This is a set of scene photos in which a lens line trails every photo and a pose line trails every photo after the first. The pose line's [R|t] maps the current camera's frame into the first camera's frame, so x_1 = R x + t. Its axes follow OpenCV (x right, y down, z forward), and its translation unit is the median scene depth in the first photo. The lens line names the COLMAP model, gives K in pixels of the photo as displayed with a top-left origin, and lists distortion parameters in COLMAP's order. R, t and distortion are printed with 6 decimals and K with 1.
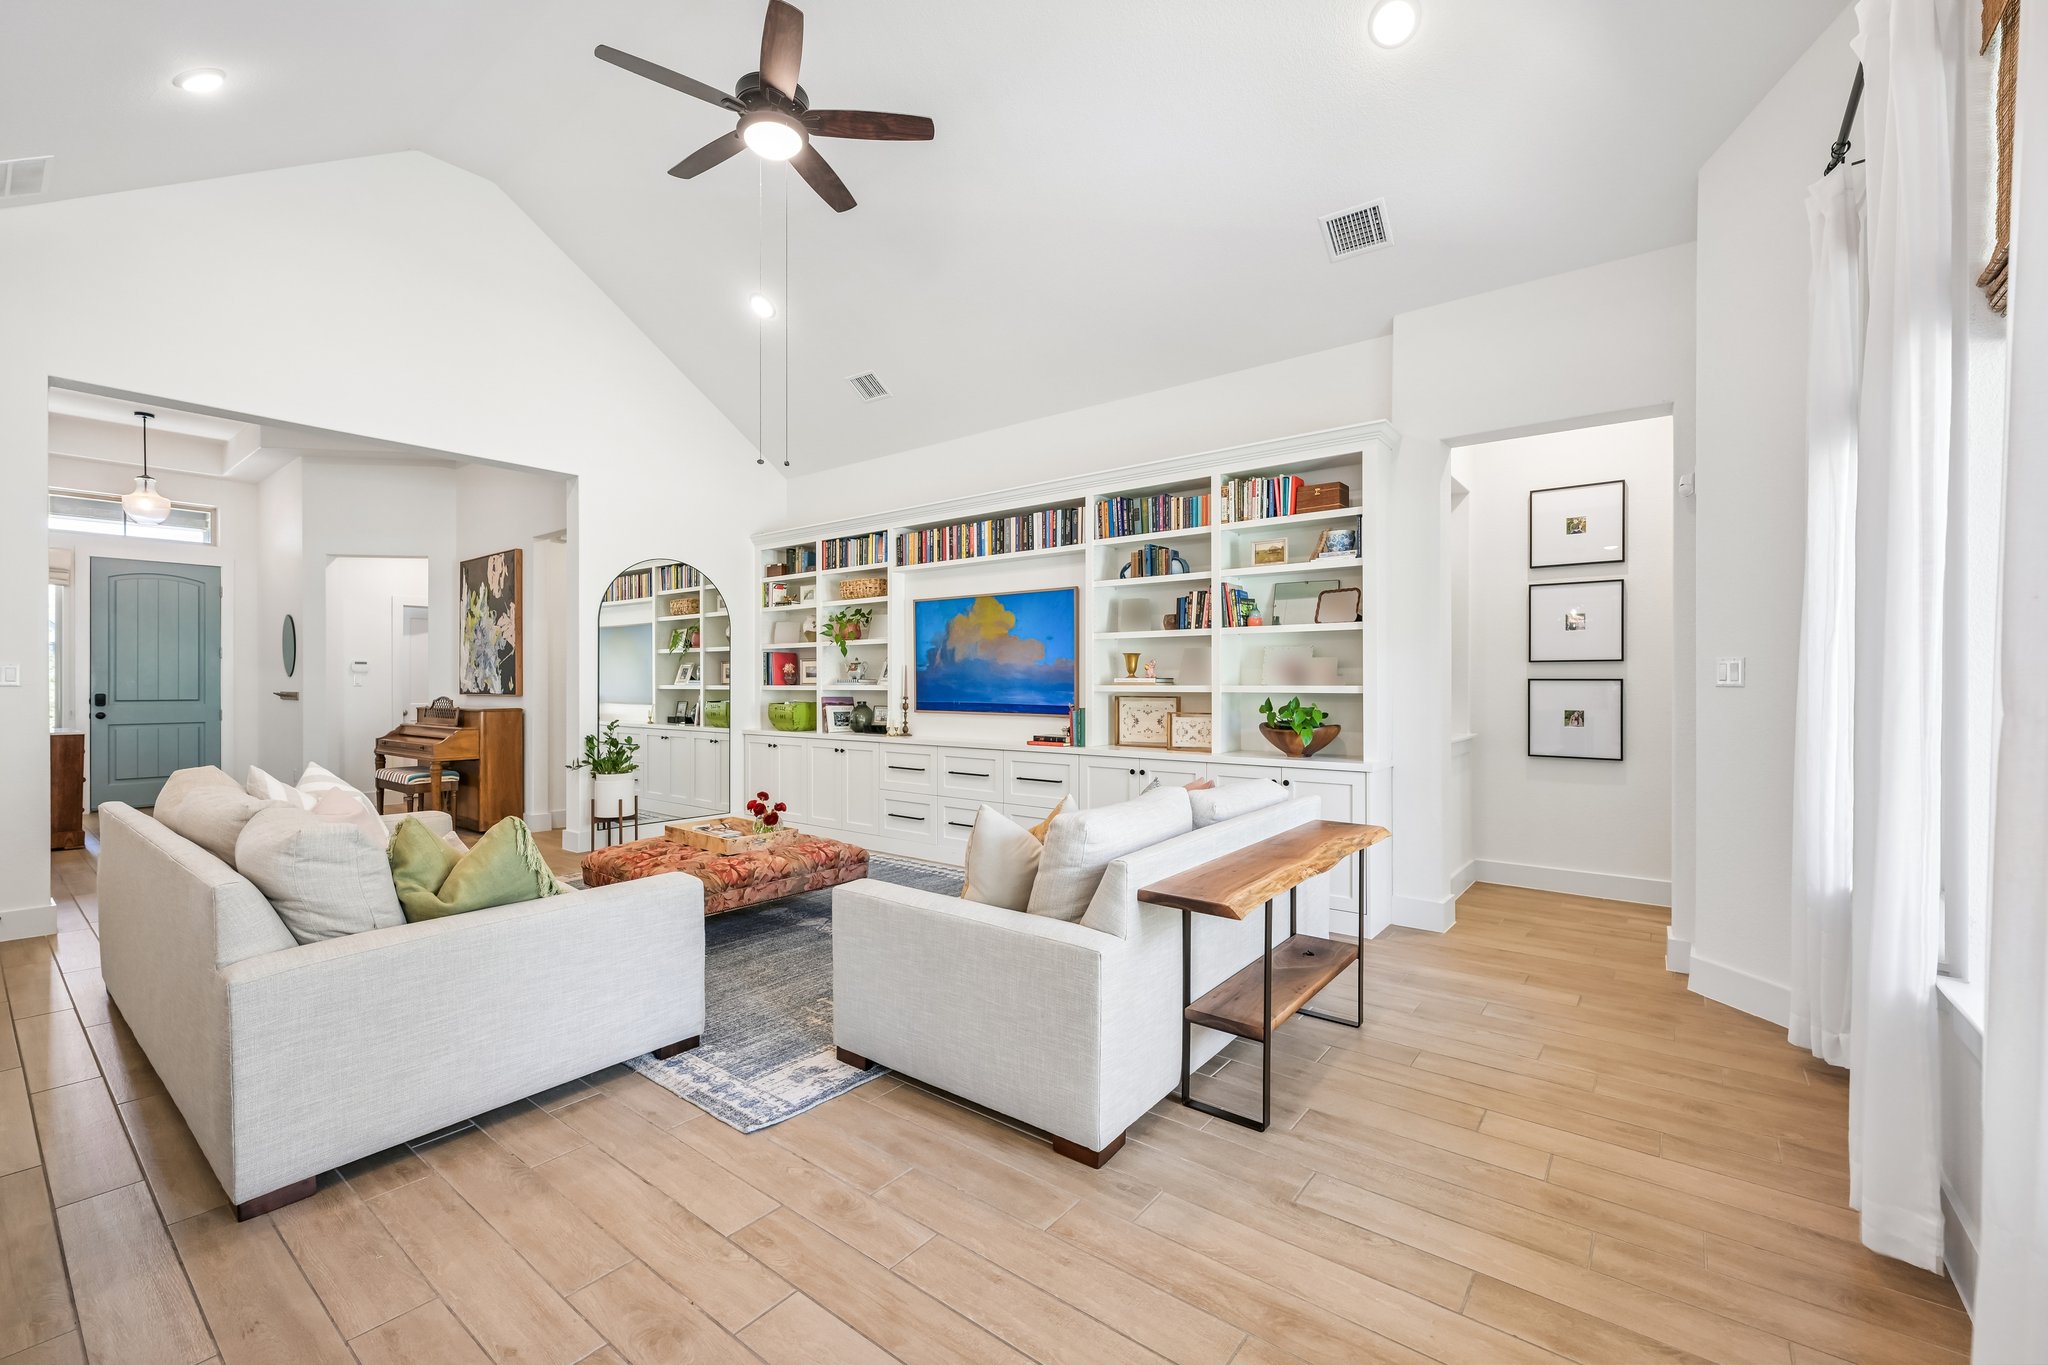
lens RADIAL K [[852.2, 0, 1026.5], [0, 852.2, 684.6], [0, 0, 1]] dist [-0.002255, -0.000041]
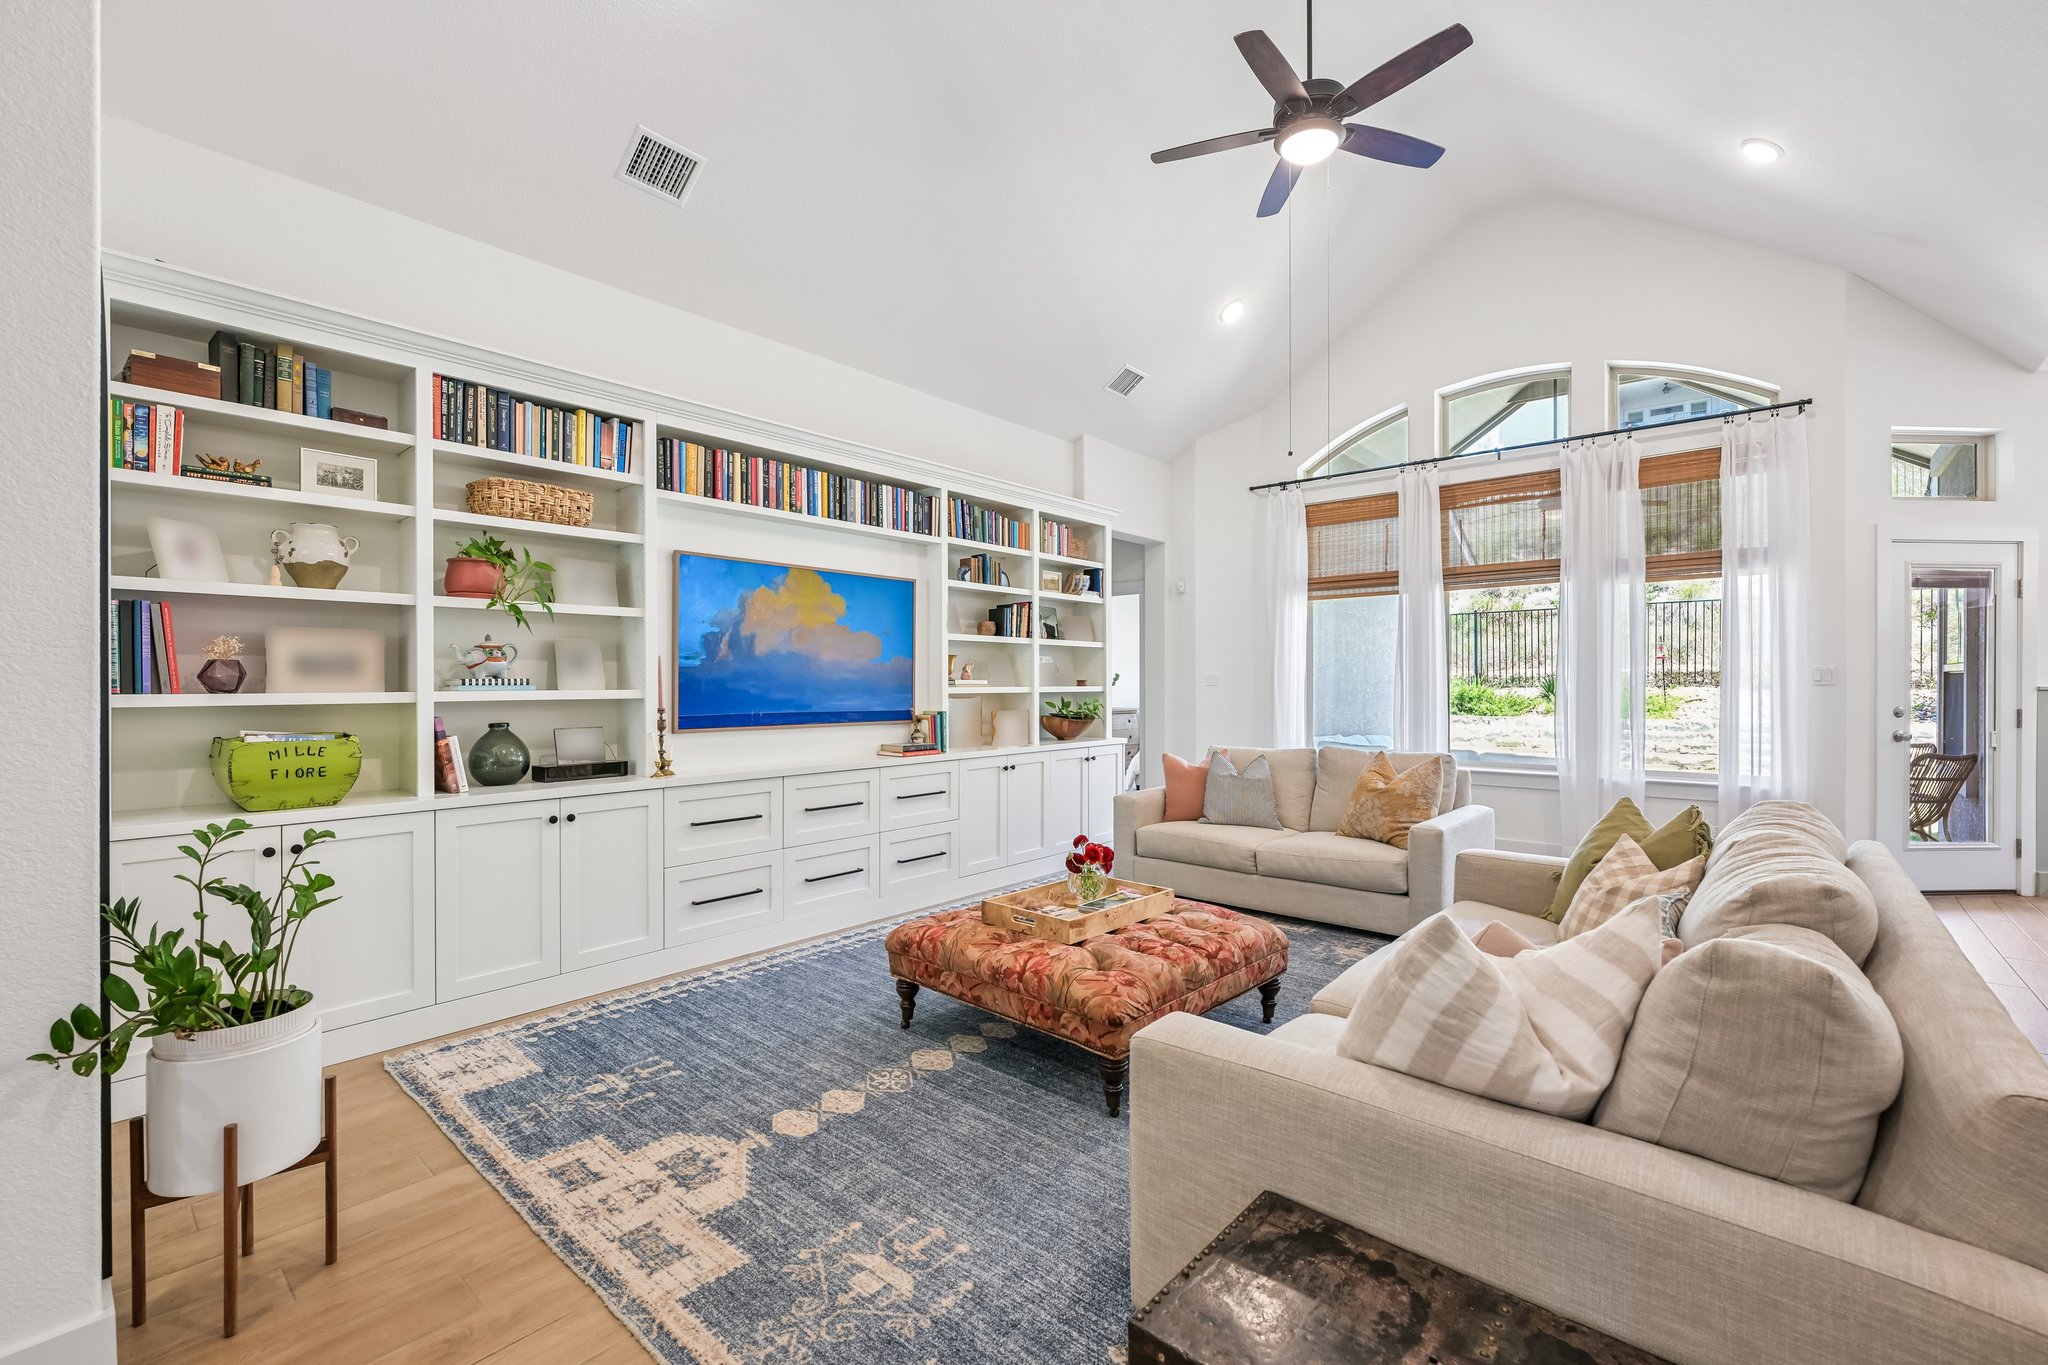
lens RADIAL K [[852.2, 0, 1029.4], [0, 852.2, 689.5], [0, 0, 1]] dist [-0.002255, -0.000041]
pose [[0.061981, 0.006500, 0.998056, -0.789514], [0.018564, 0.999798, -0.007664, 0.011242], [-0.997905, 0.019003, 0.061847, 0.770061]]
